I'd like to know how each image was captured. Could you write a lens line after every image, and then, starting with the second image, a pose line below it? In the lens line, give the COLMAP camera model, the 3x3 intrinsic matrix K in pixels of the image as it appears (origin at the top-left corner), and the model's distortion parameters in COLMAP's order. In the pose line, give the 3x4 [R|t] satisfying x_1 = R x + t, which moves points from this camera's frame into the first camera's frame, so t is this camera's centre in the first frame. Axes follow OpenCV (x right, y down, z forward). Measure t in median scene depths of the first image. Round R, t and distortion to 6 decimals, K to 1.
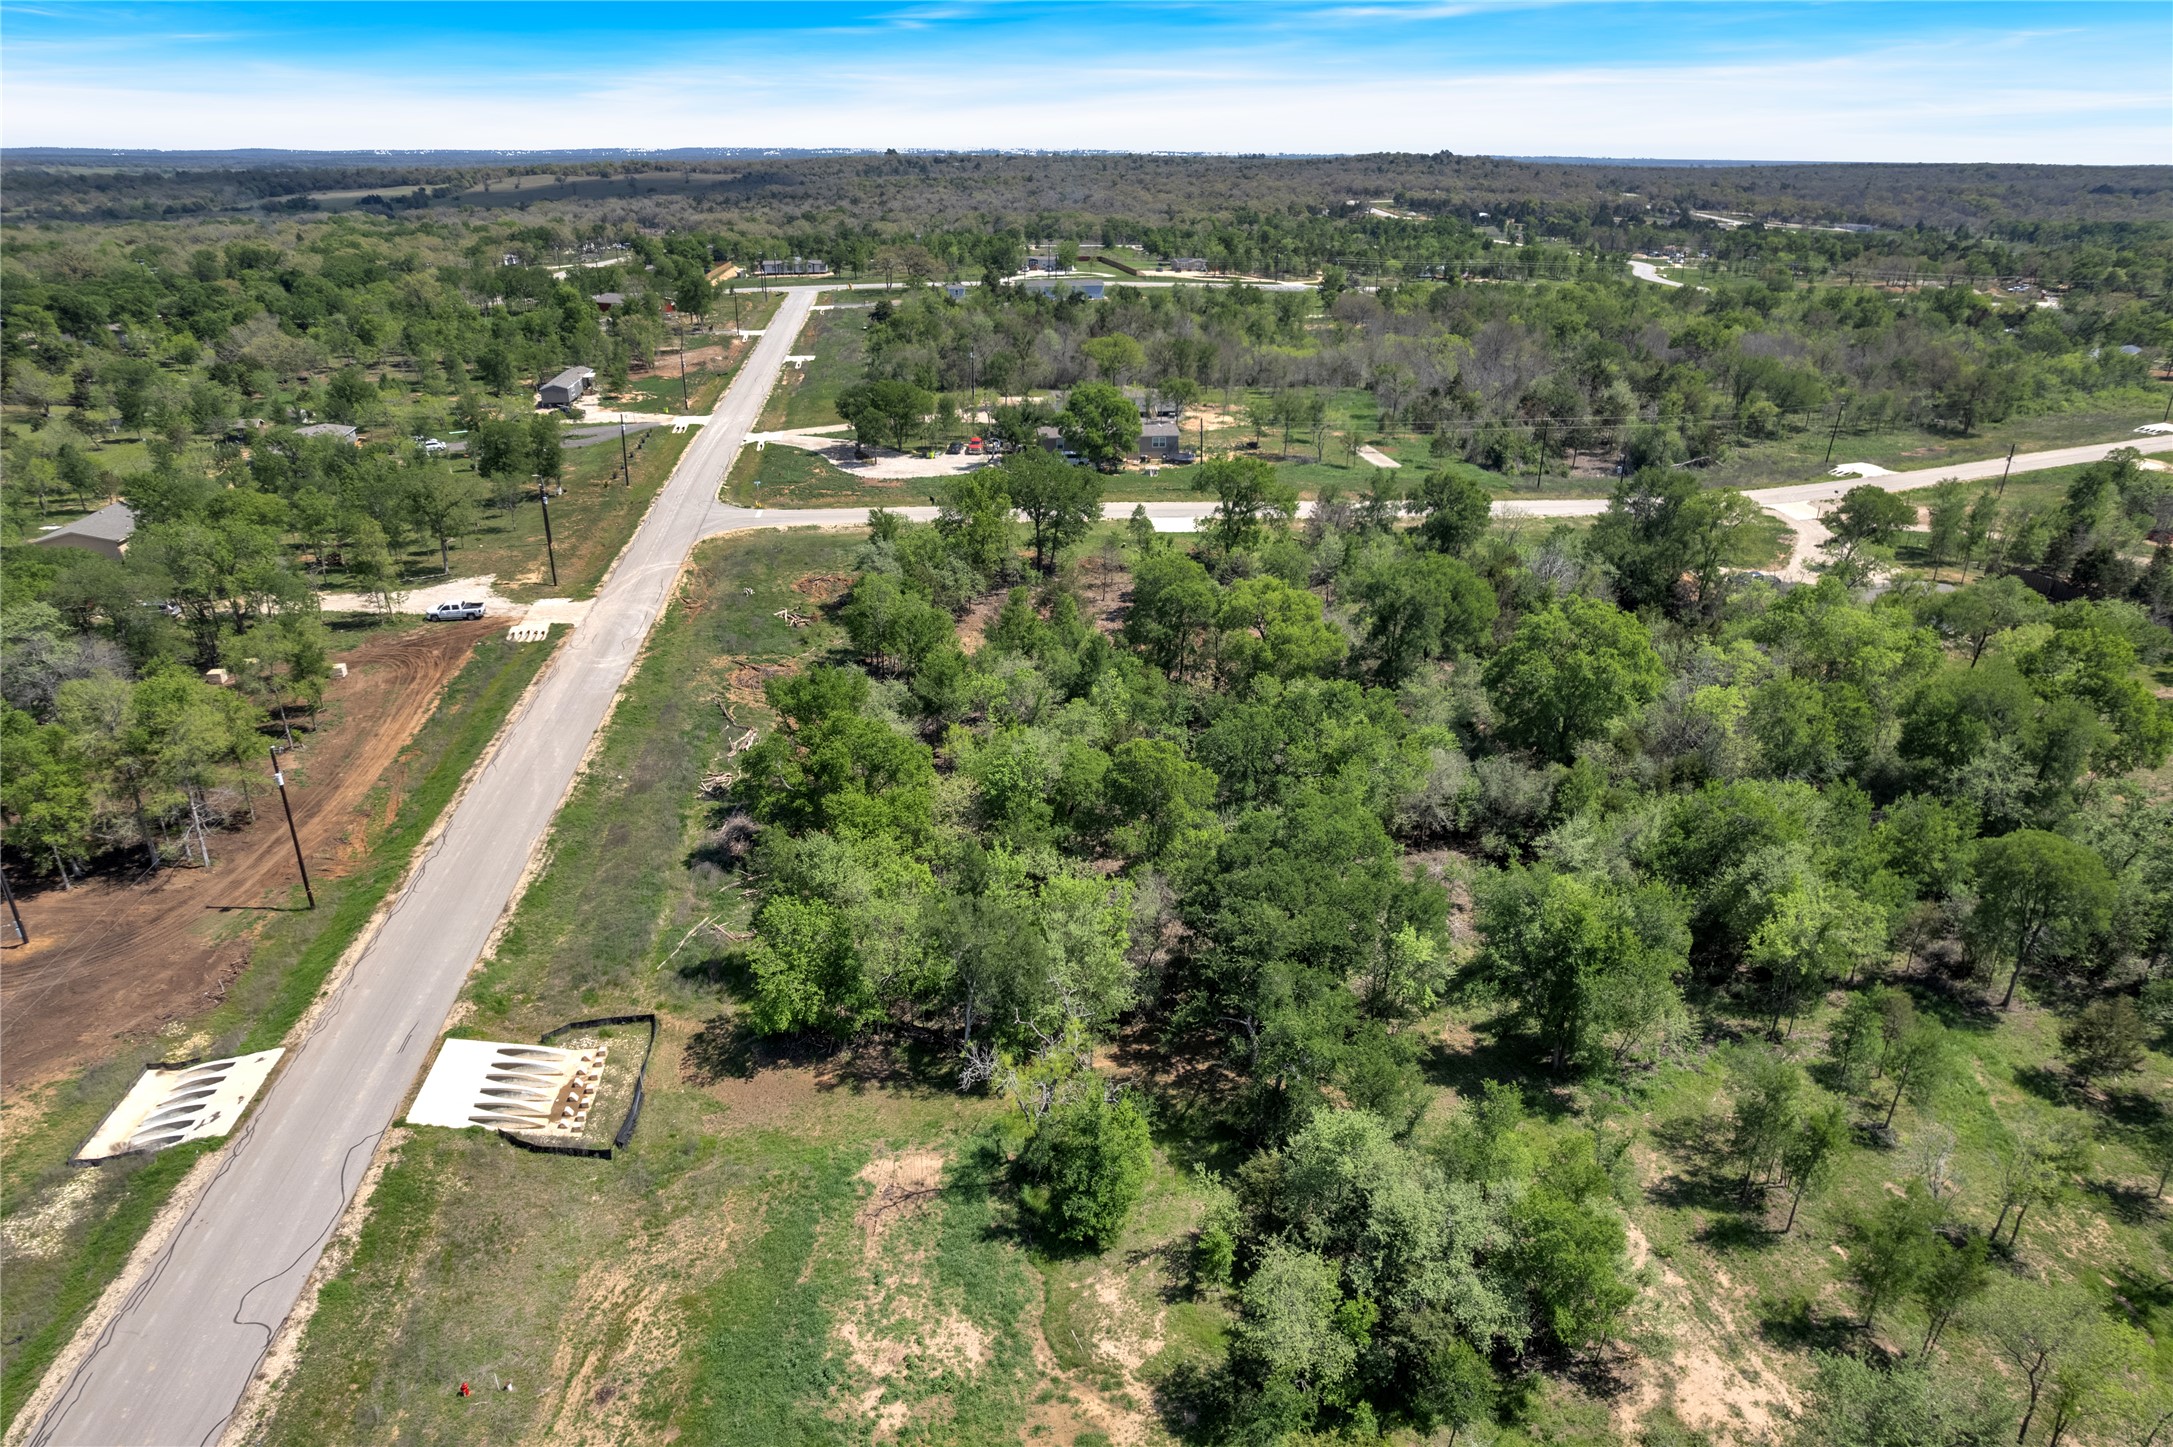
lens RADIAL K [[1385.8, 0, 1086.2], [0, 1385.8, 732.0], [0, 0, 1]] dist [-0.085530, 0.081617]
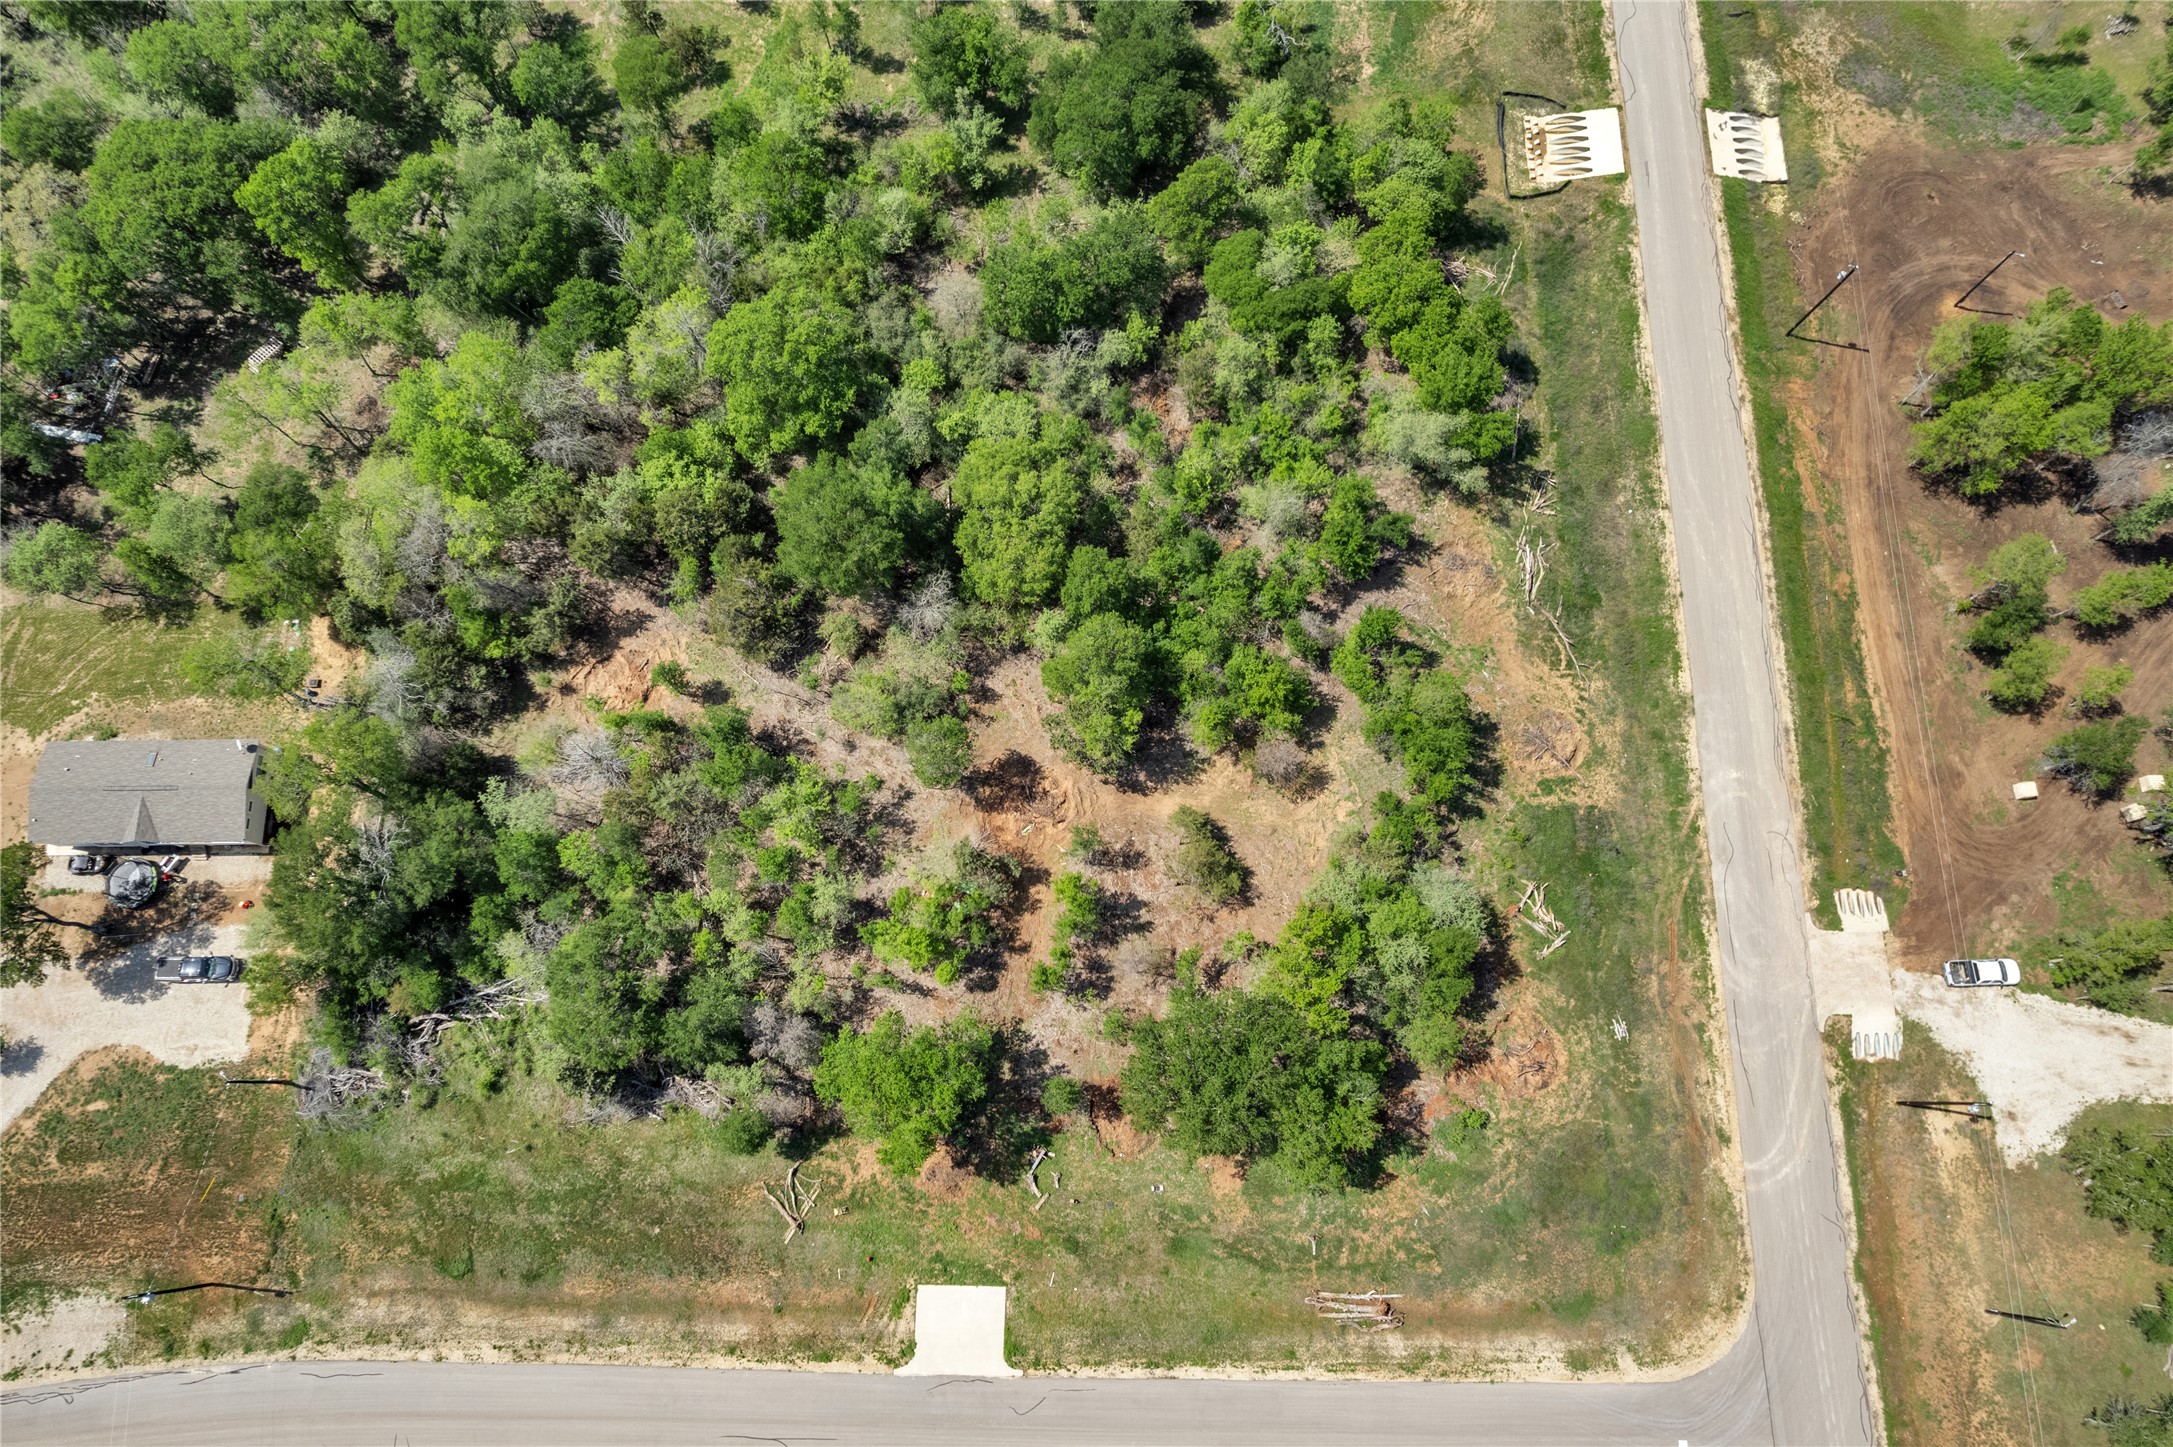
lens RADIAL K [[1379.6, 0, 1084.9], [0, 1379.6, 735.4], [0, 0, 1]] dist [-0.085586, 0.080898]
pose [[-0.991843, -0.123492, 0.031595, 0.058512], [0.048951, -0.140151, 0.988919, -1.506902], [-0.117695, 0.982399, 0.145053, 1.453383]]
